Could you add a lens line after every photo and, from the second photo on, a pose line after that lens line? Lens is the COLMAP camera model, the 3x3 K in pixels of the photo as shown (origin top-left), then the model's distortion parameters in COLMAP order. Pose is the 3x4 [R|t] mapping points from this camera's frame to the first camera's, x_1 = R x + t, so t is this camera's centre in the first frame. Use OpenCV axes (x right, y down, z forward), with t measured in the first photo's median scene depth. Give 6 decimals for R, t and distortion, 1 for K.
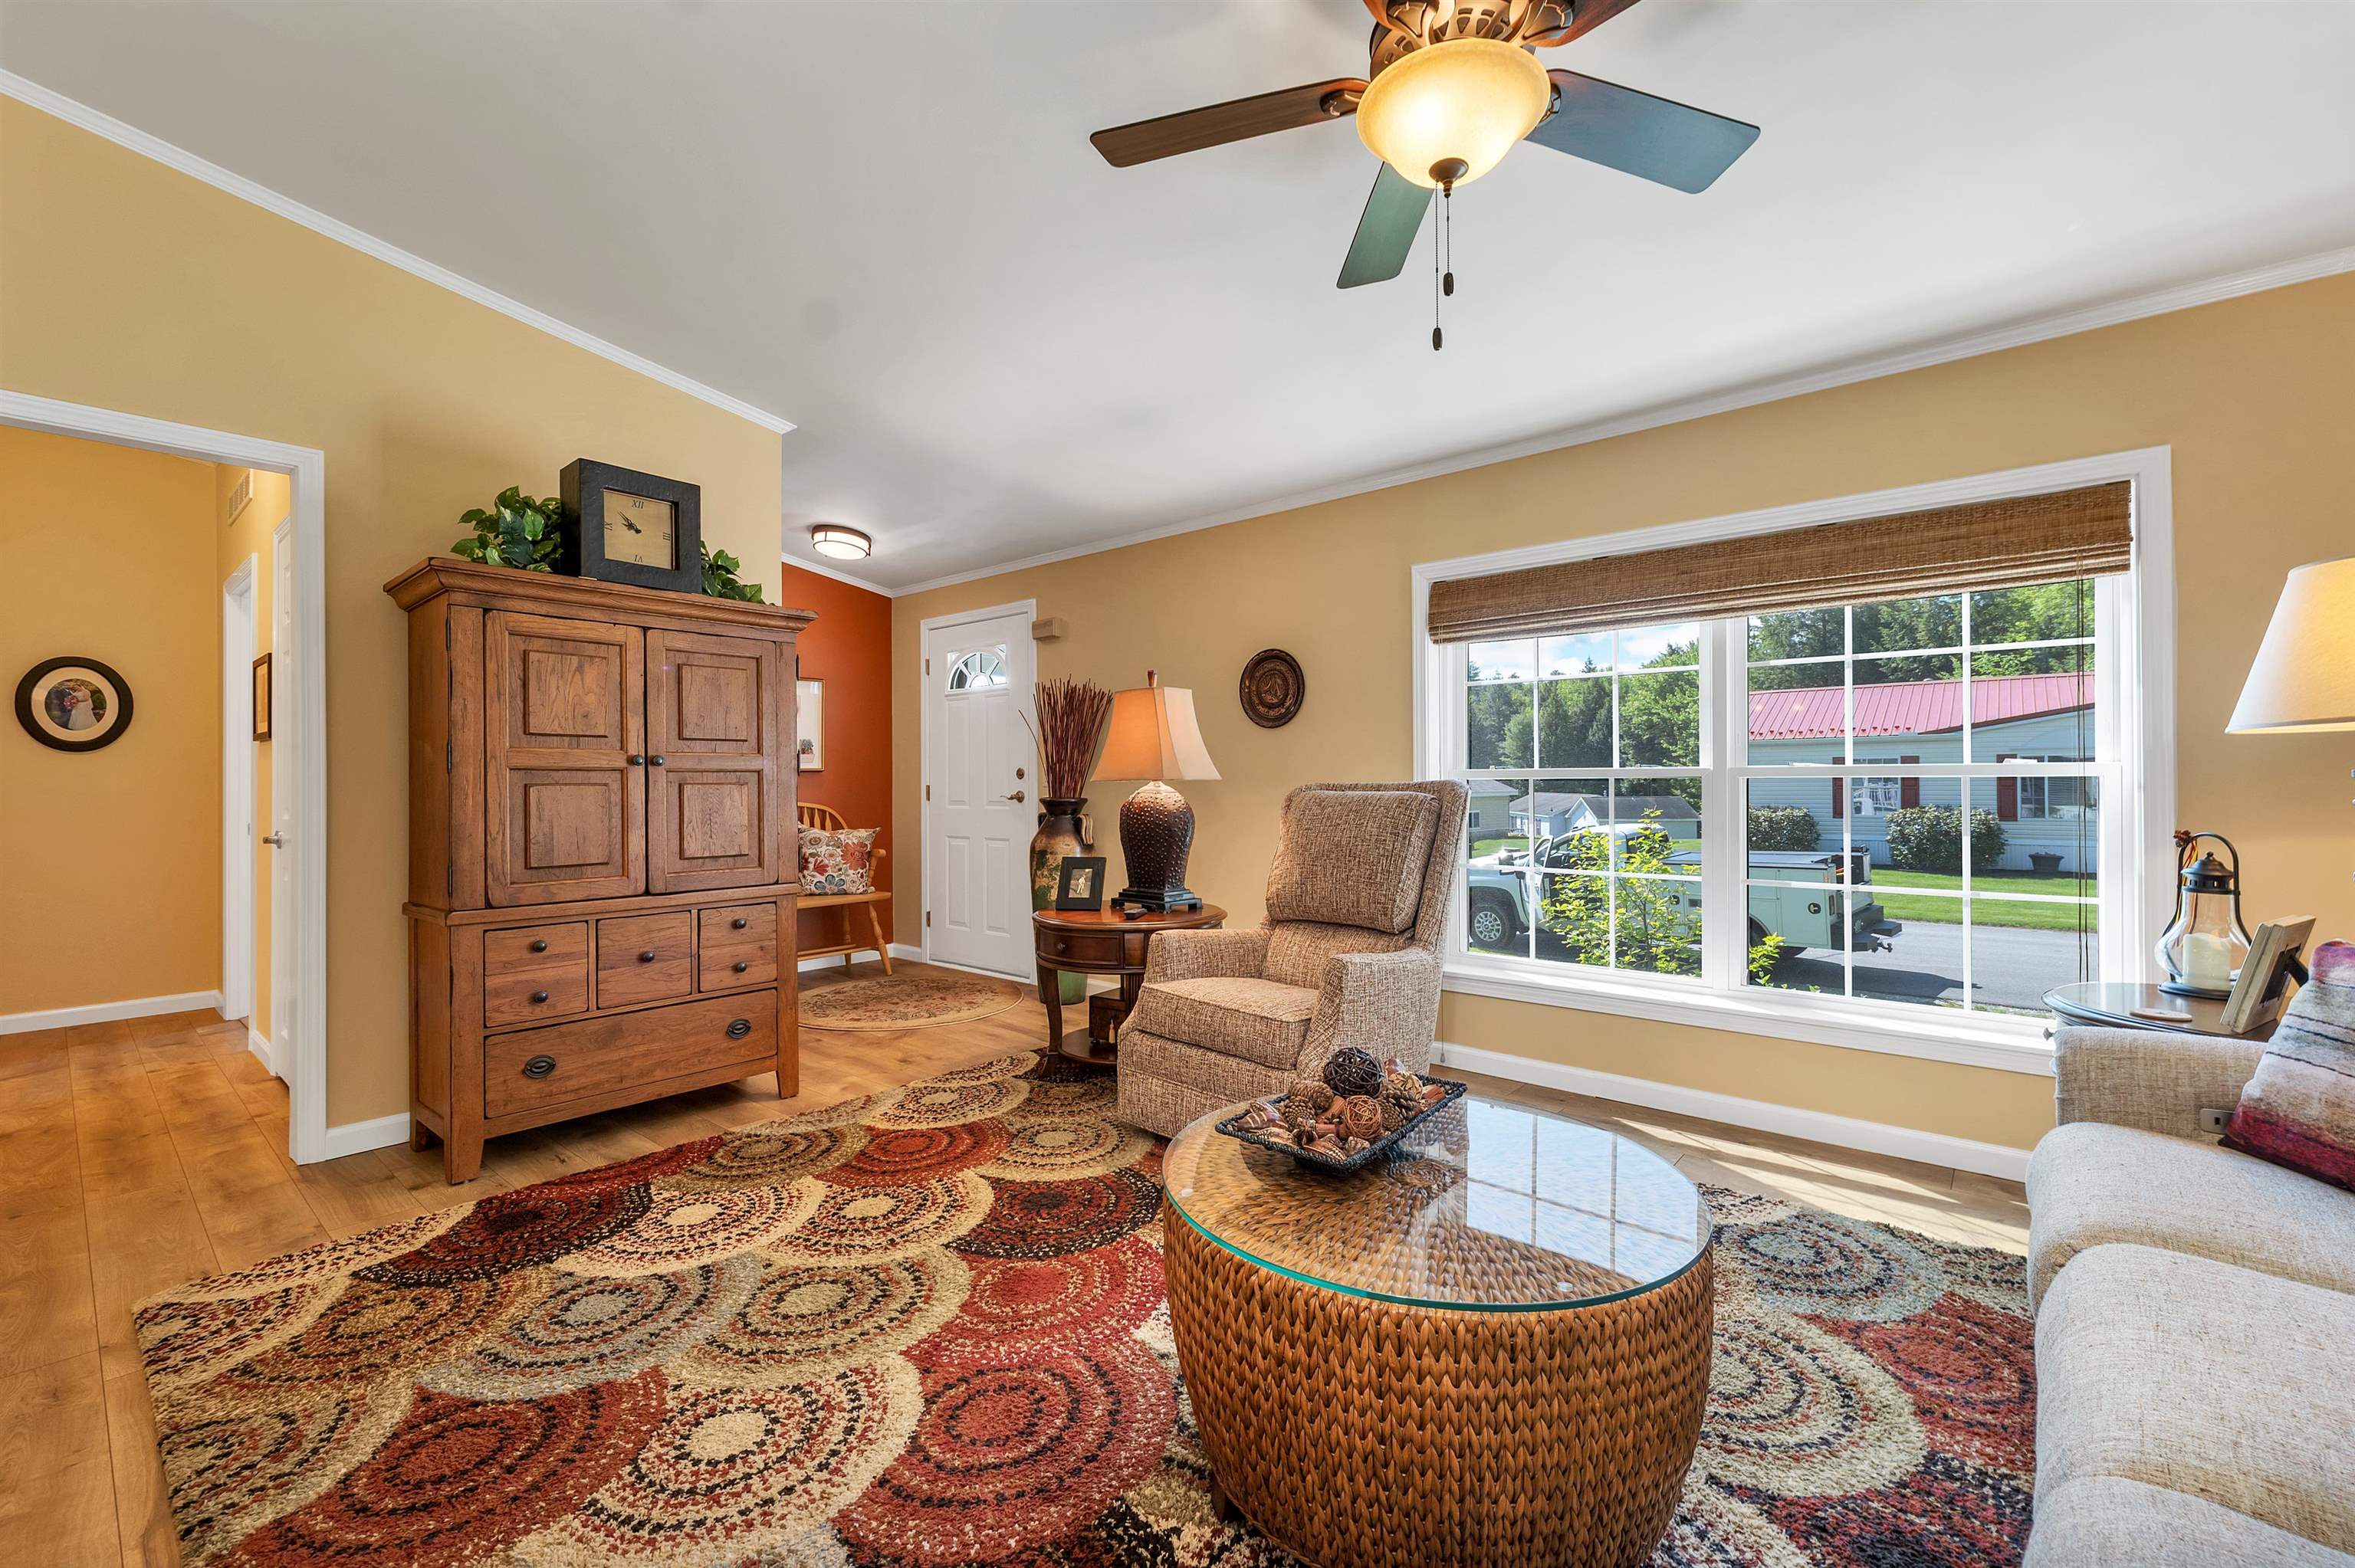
lens RADIAL K [[982.7, 0, 1177.5], [0, 982.7, 784.0], [0, 0, 1]] dist [0.001630, 0.000222]
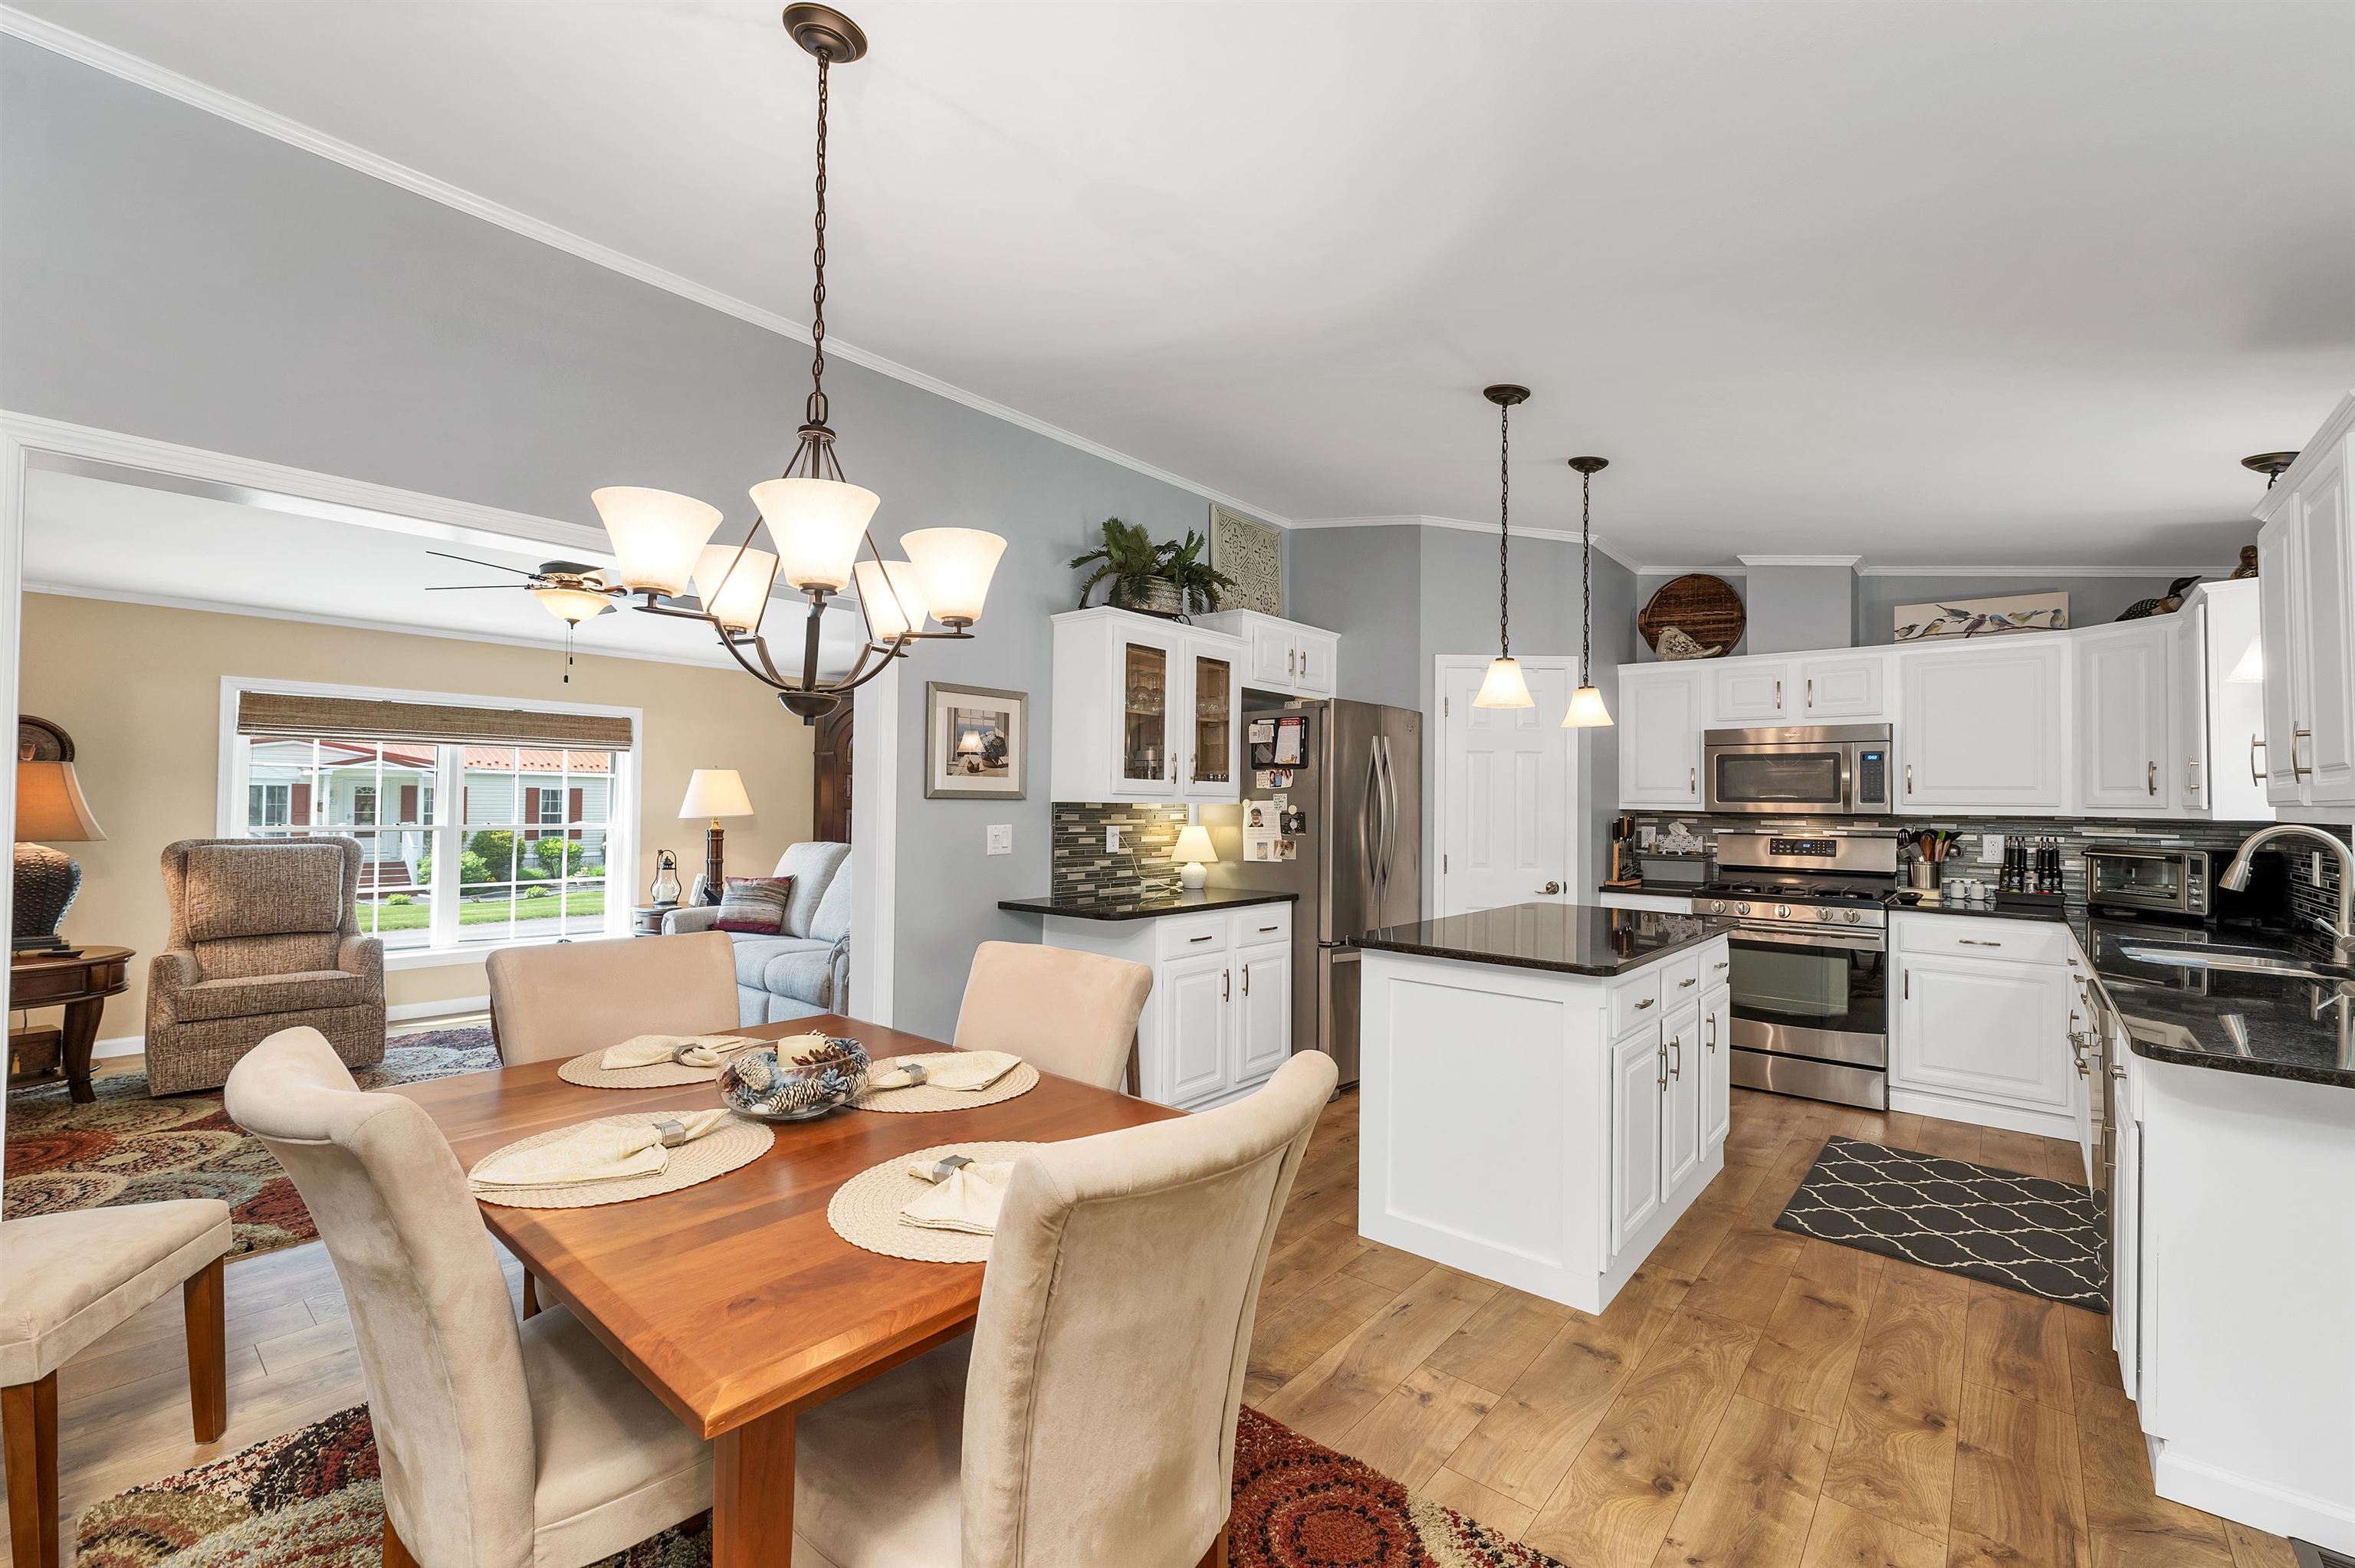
lens RADIAL K [[974.0, 0, 1177.5], [0, 974.0, 784.0], [0, 0, 1]] dist [0.000300, -0.000086]
pose [[-0.003893, 0.028146, 0.999596, -1.679617], [-0.007491, 0.999575, -0.028174, -0.069439], [-0.999964, -0.007597, -0.003681, -0.472016]]
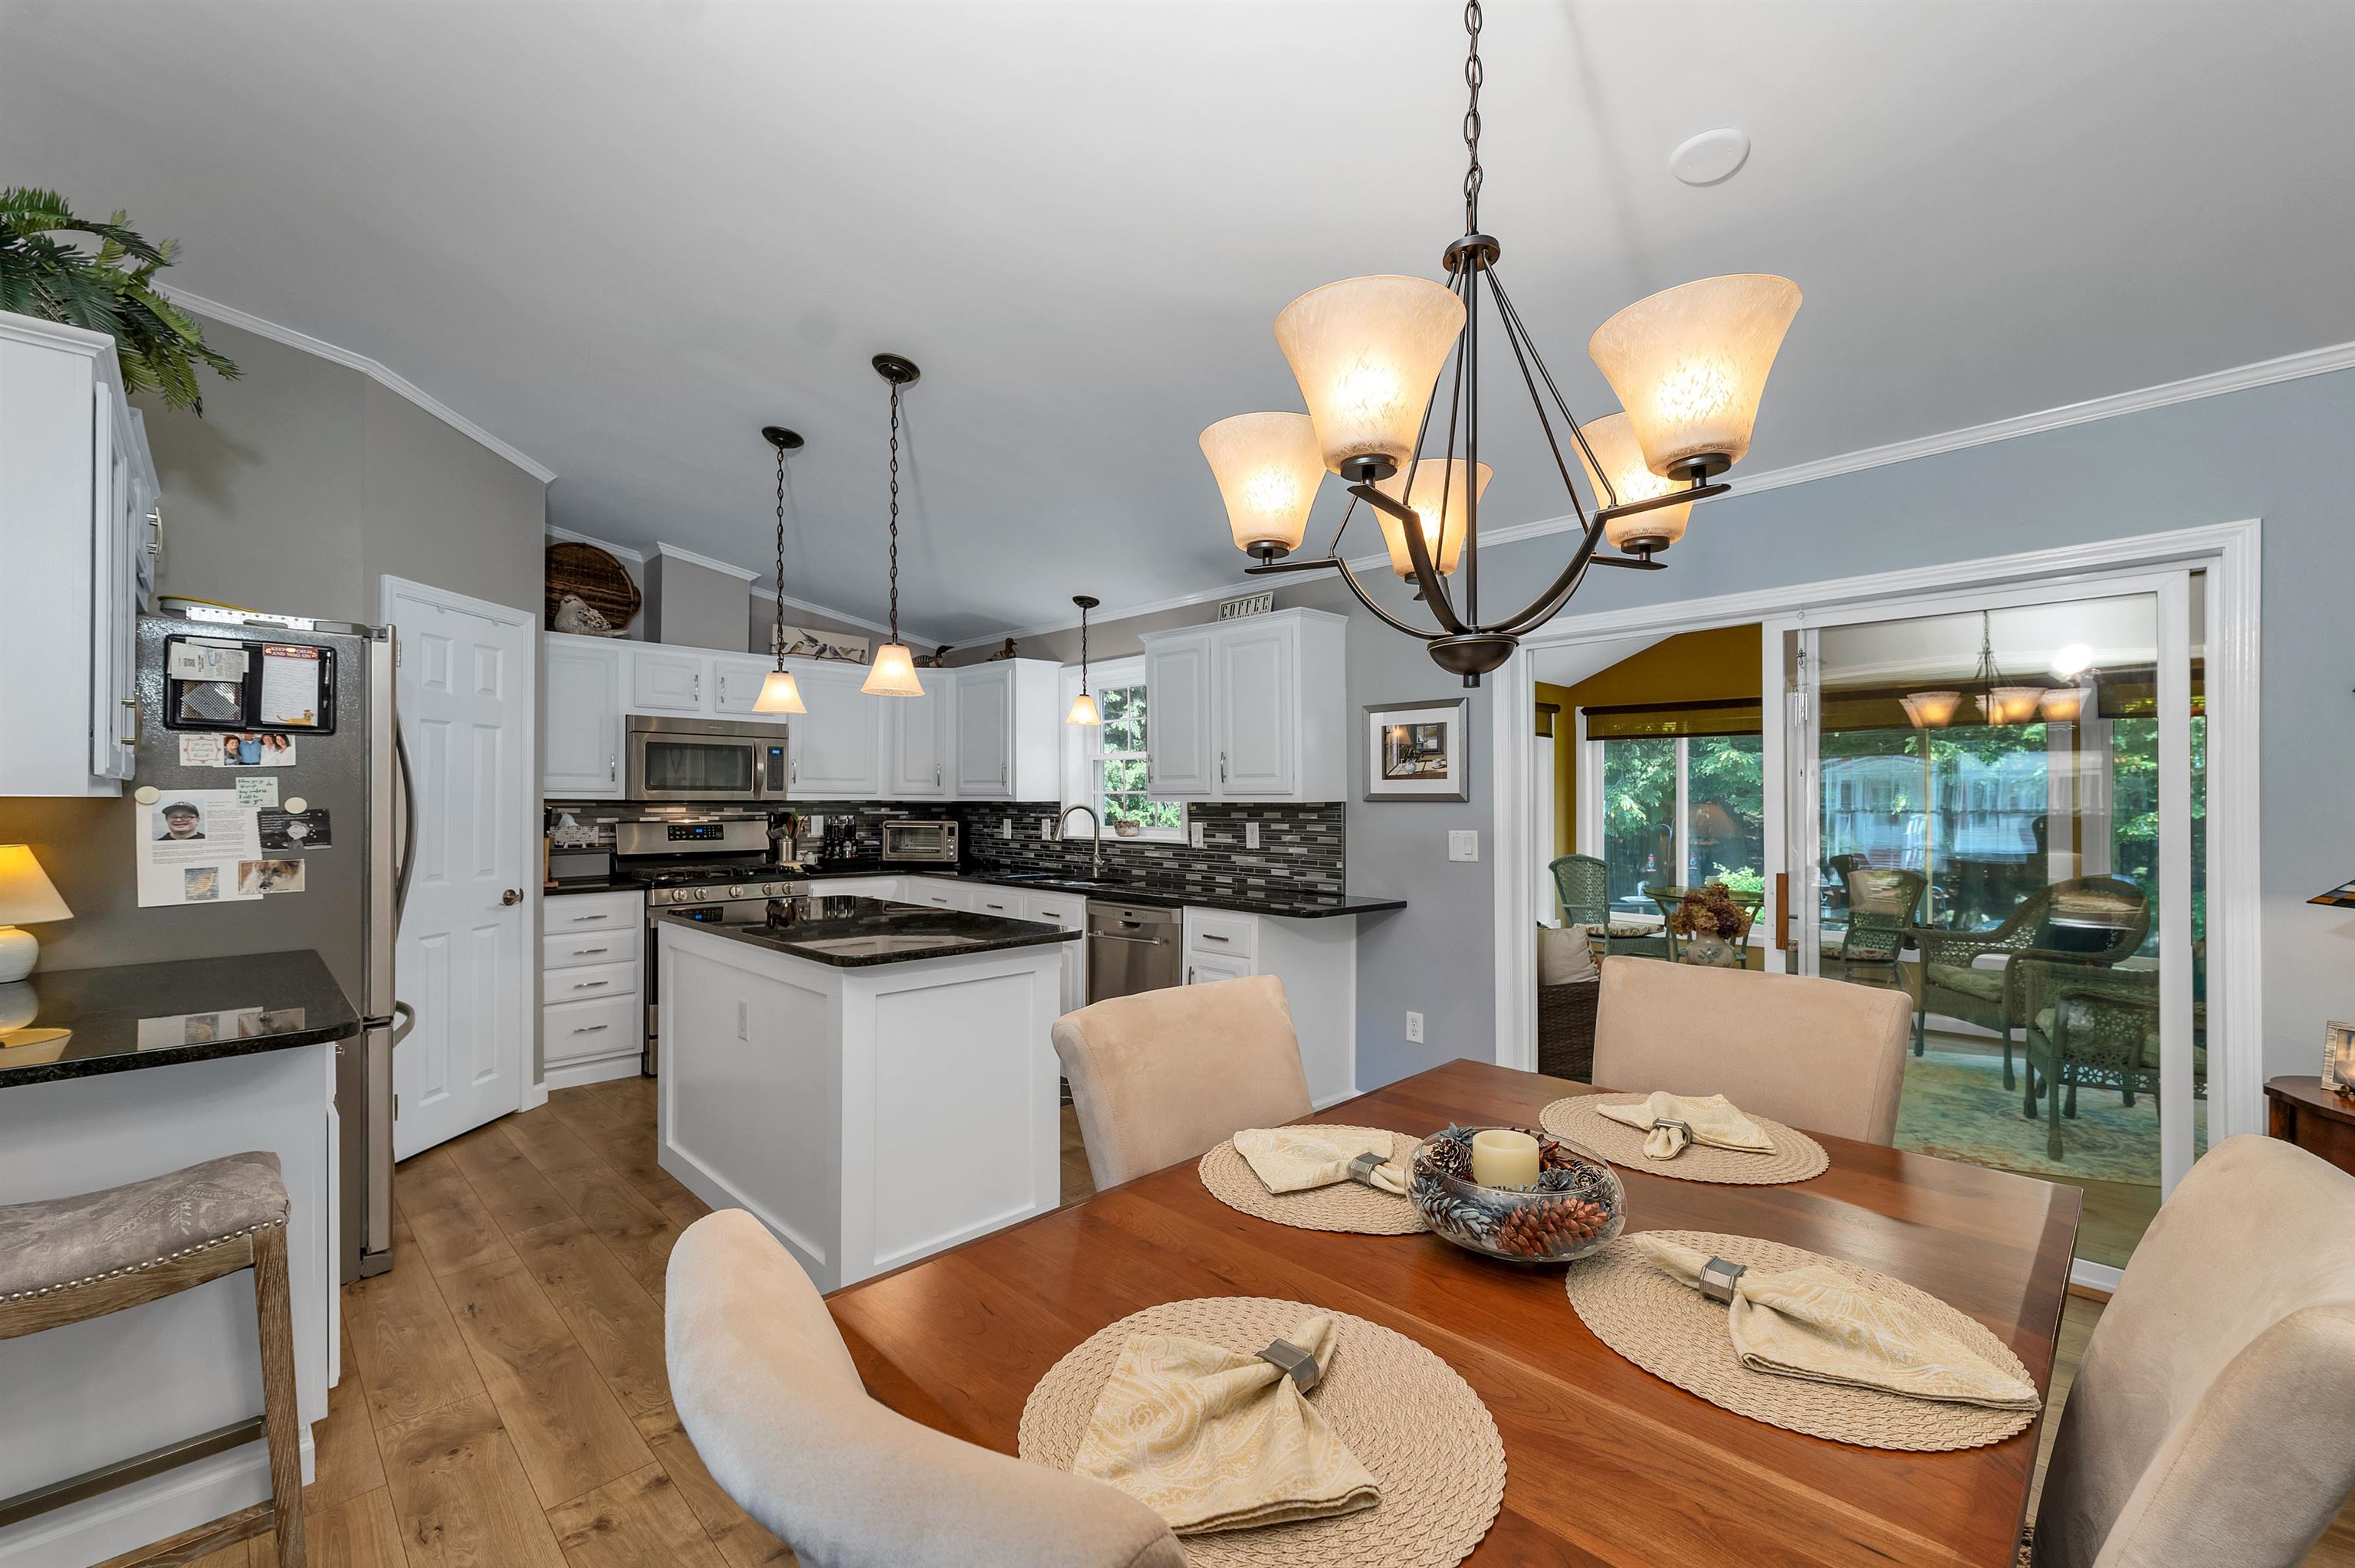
lens RADIAL K [[953.2, 0, 1177.5], [0, 953.2, 784.0], [0, 0, 1]] dist [-0.002186, -0.000352]
pose [[-0.996701, 0.007383, 0.080830, -0.913348], [0.006377, 0.999899, -0.012698, -0.077815], [-0.080915, -0.012141, -0.996647, 0.217108]]
